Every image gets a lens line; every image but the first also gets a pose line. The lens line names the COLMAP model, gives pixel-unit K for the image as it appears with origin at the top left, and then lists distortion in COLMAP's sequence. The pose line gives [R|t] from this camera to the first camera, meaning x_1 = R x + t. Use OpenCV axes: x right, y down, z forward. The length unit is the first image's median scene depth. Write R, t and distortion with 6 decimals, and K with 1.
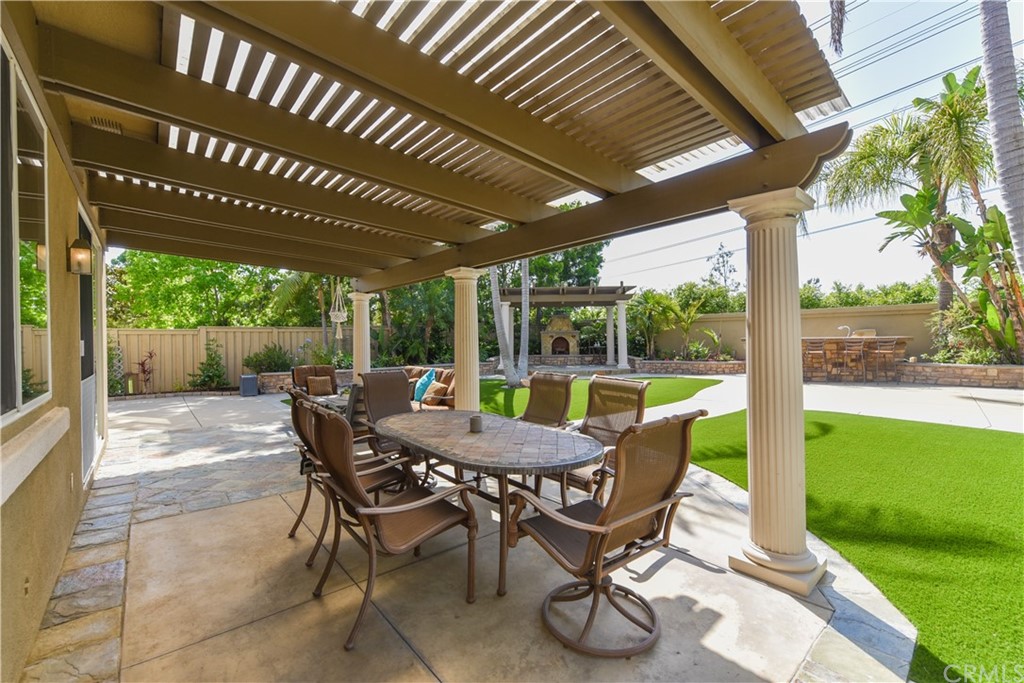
lens RADIAL K [[406.1, 0, 512.0], [0, 406.1, 344.2], [0, 0, 1]] dist [0.003213, -0.001250]
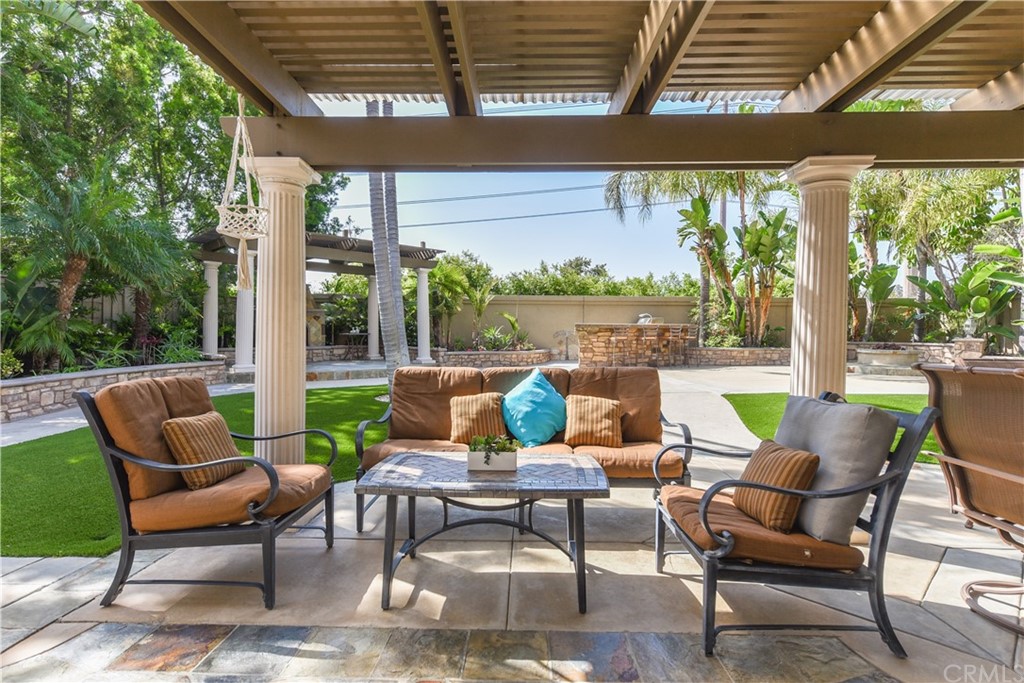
lens RADIAL K [[406.1, 0, 509.7], [0, 406.1, 341.0], [0, 0, 1]] dist [0.003213, -0.001250]
pose [[0.691511, -0.010064, 0.722296, -0.162991], [-0.003098, 0.999852, 0.016898, 0.008323], [-0.722360, -0.013923, 0.691377, 0.465925]]
